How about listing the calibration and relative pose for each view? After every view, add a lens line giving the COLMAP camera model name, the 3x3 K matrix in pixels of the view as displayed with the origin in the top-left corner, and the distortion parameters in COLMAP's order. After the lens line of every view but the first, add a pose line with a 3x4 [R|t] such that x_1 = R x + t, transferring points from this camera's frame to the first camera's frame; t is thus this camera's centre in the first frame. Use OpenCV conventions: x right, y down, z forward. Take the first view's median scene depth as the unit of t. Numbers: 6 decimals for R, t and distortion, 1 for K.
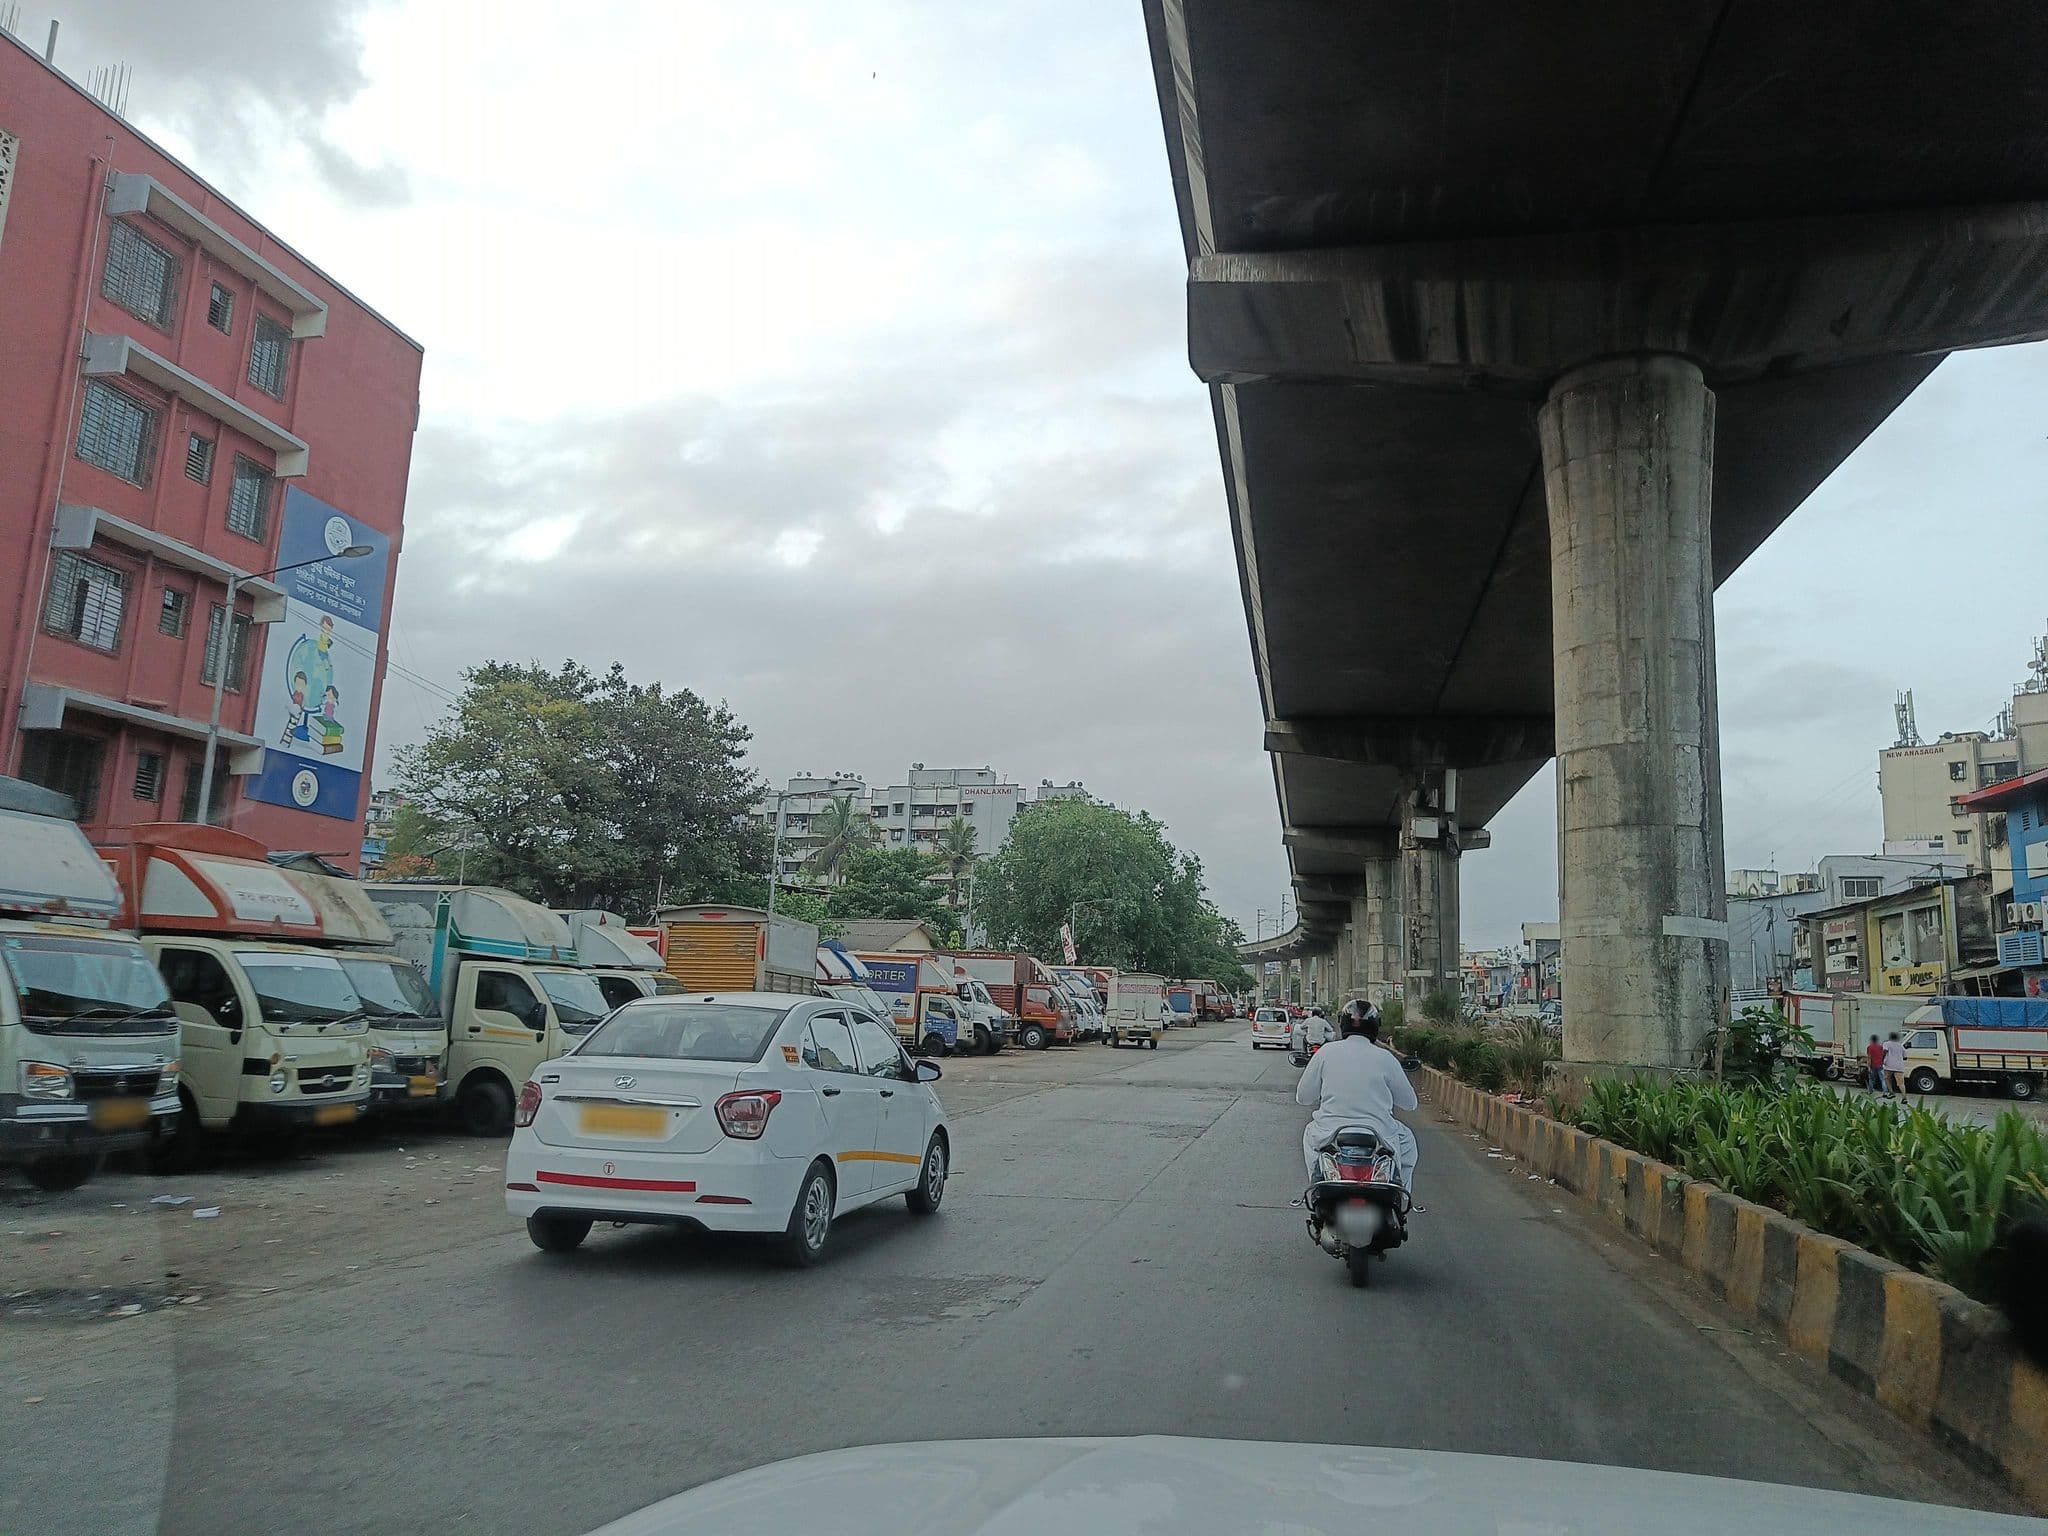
lens RADIAL K [[1439.5, 0, 1024.0], [0, 1439.5, 768.0], [0, 0, 1]] dist [0.025267, -0.001264]
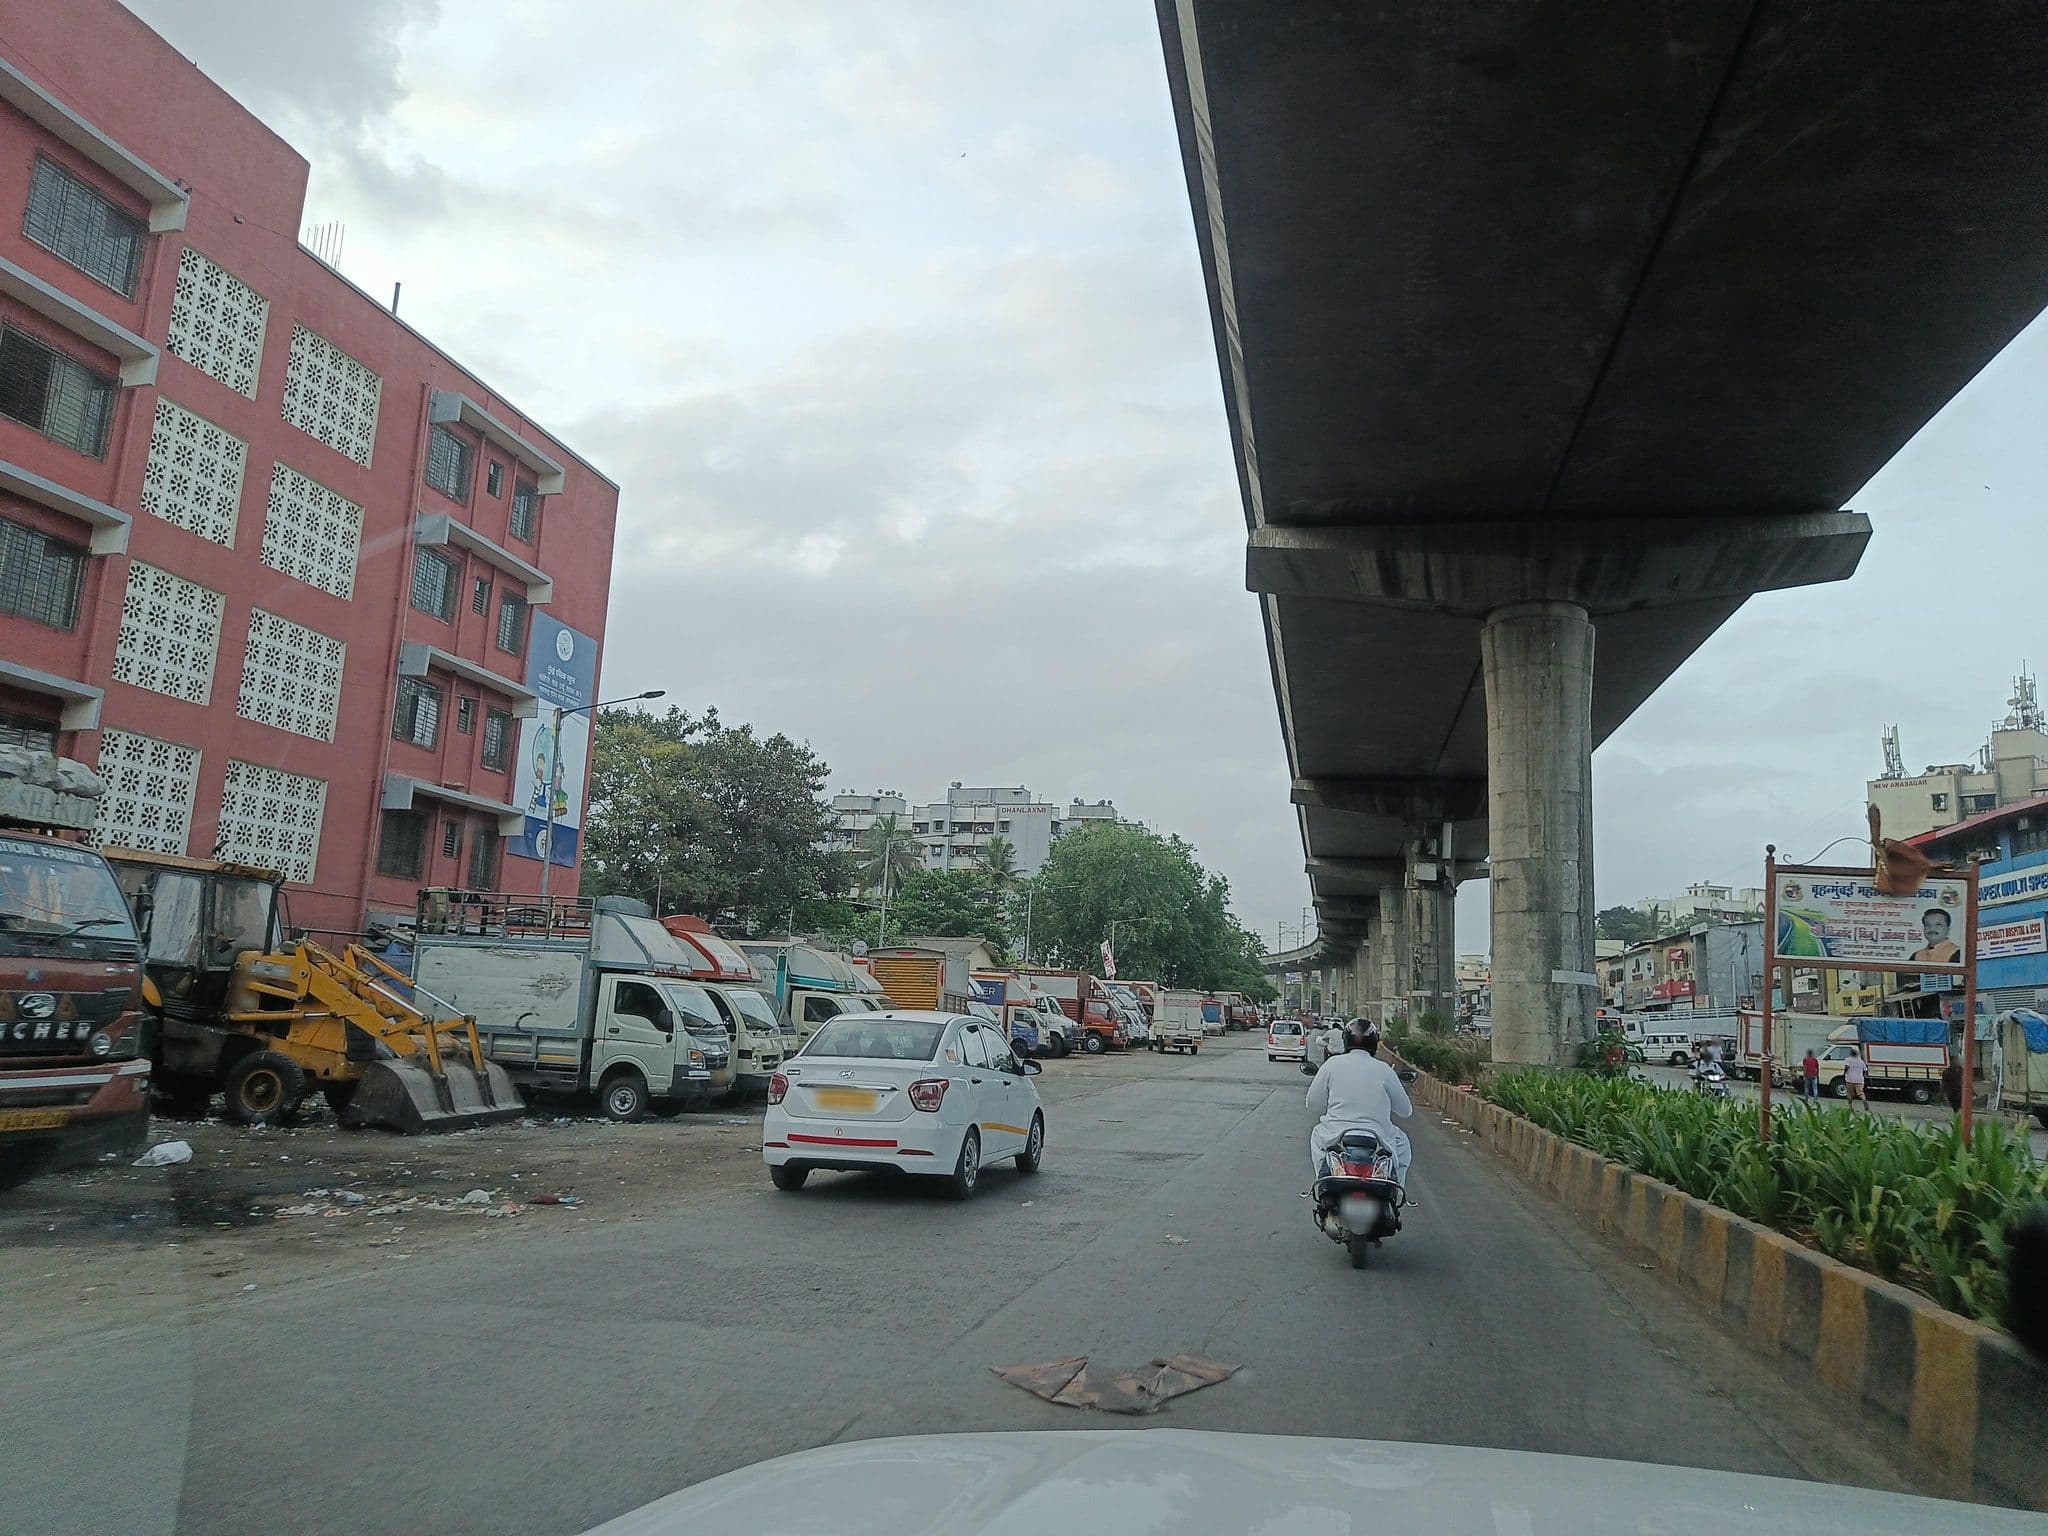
lens RADIAL K [[1436.2, 0, 1017.0], [0, 1436.2, 755.3], [0, 0, 1]] dist [0.046817, -0.040321]
pose [[0.999809, 0.005604, -0.018748, -0.053169], [-0.005849, 0.999898, -0.013005, -0.050670], [0.018673, 0.013112, 0.999740, -0.276423]]
